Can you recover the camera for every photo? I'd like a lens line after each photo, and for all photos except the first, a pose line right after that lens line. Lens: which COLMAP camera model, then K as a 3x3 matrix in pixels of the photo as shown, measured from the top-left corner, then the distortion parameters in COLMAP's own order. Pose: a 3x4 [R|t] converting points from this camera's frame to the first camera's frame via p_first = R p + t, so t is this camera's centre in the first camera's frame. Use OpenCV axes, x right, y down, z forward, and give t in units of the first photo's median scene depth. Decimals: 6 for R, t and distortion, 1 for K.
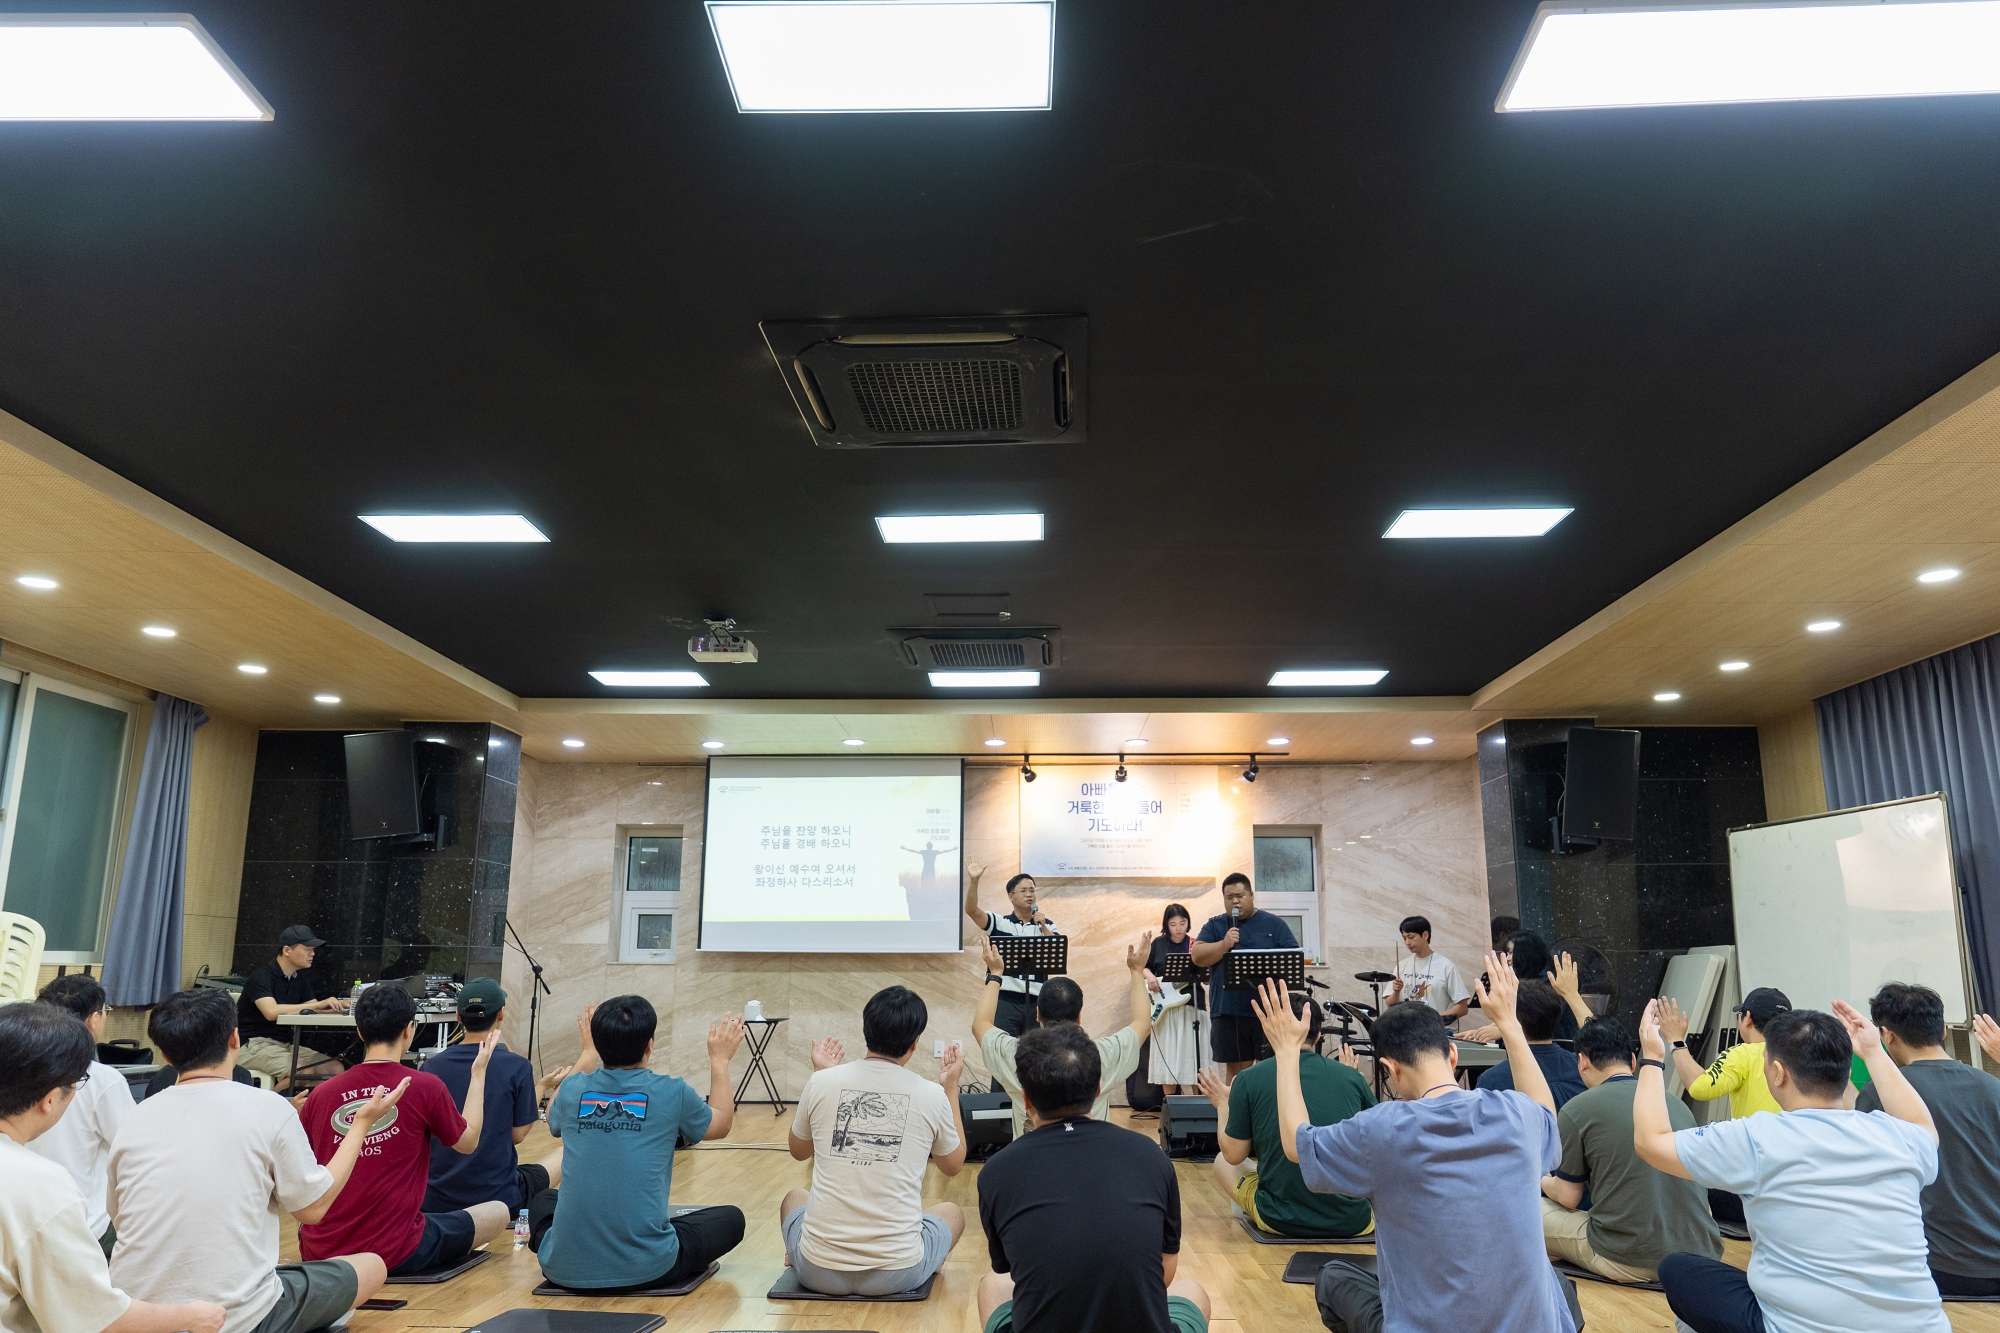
lens RADIAL K [[1396.1, 0, 992.8], [0, 1396.1, 679.9], [0, 0, 1]] dist [-0.012042, 0.002450]
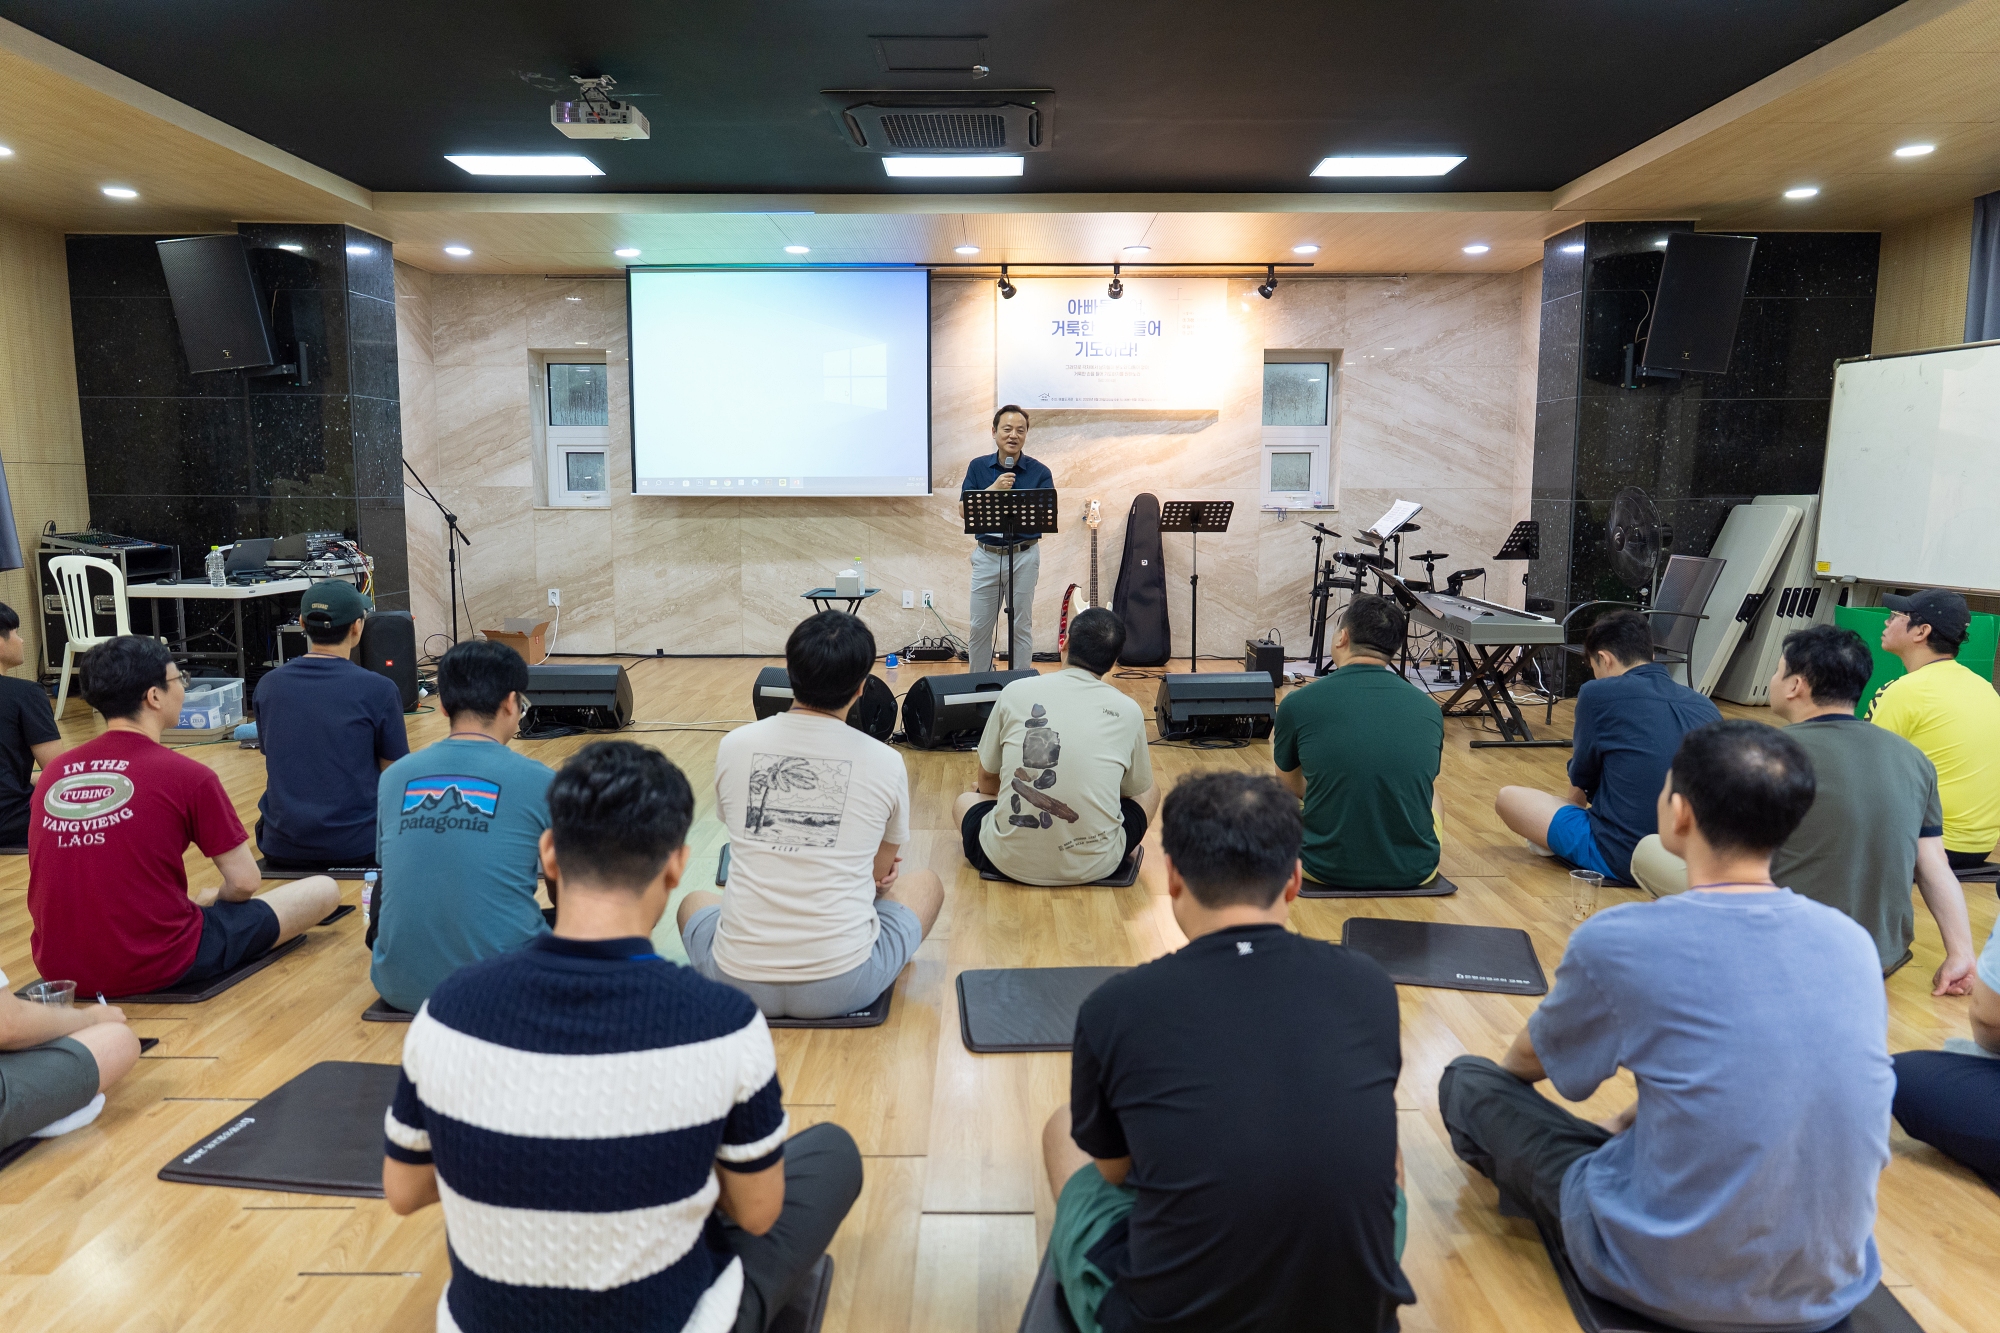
lens RADIAL K [[1331.6, 0, 998.8], [0, 1331.6, 664.7], [0, 0, 1]] dist [-0.010584, 0.008467]
pose [[0.999676, -0.006488, 0.024633, -0.000617], [-0.002317, 0.939853, 0.341571, 0.005939], [-0.025368, -0.341517, 0.939533, 0.161763]]
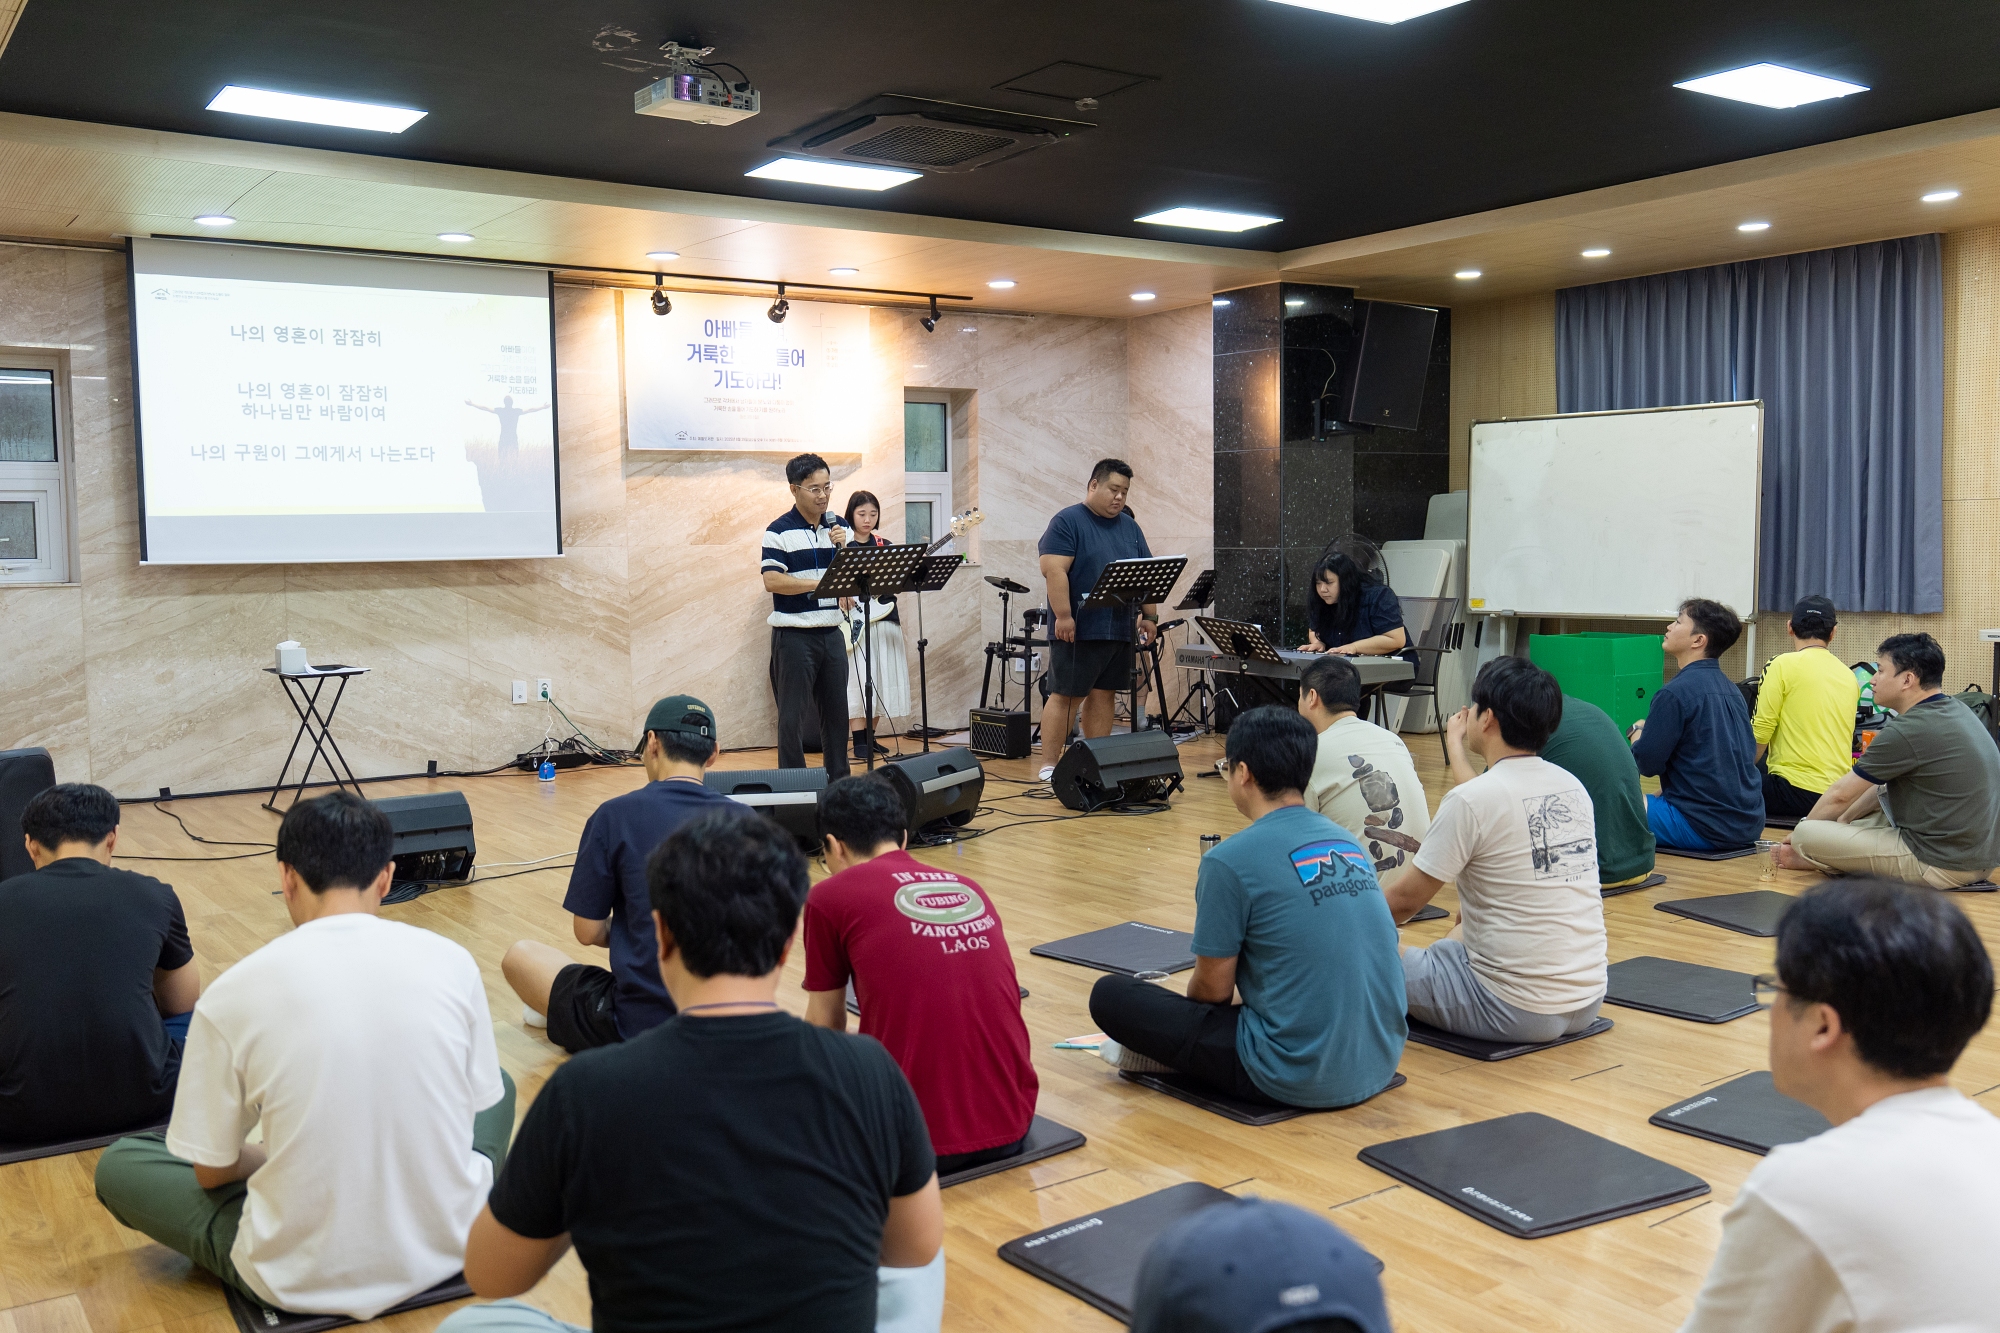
lens RADIAL K [[1750.2, 0, 1010.0], [0, 1750.2, 681.4], [0, 0, 1]] dist [-0.001671, 0.004454]
pose [[0.801780, -0.063780, 0.594206, -0.362742], [-0.109971, 0.961563, 0.251599, 0.010332], [-0.587414, -0.267073, 0.763948, 0.182861]]
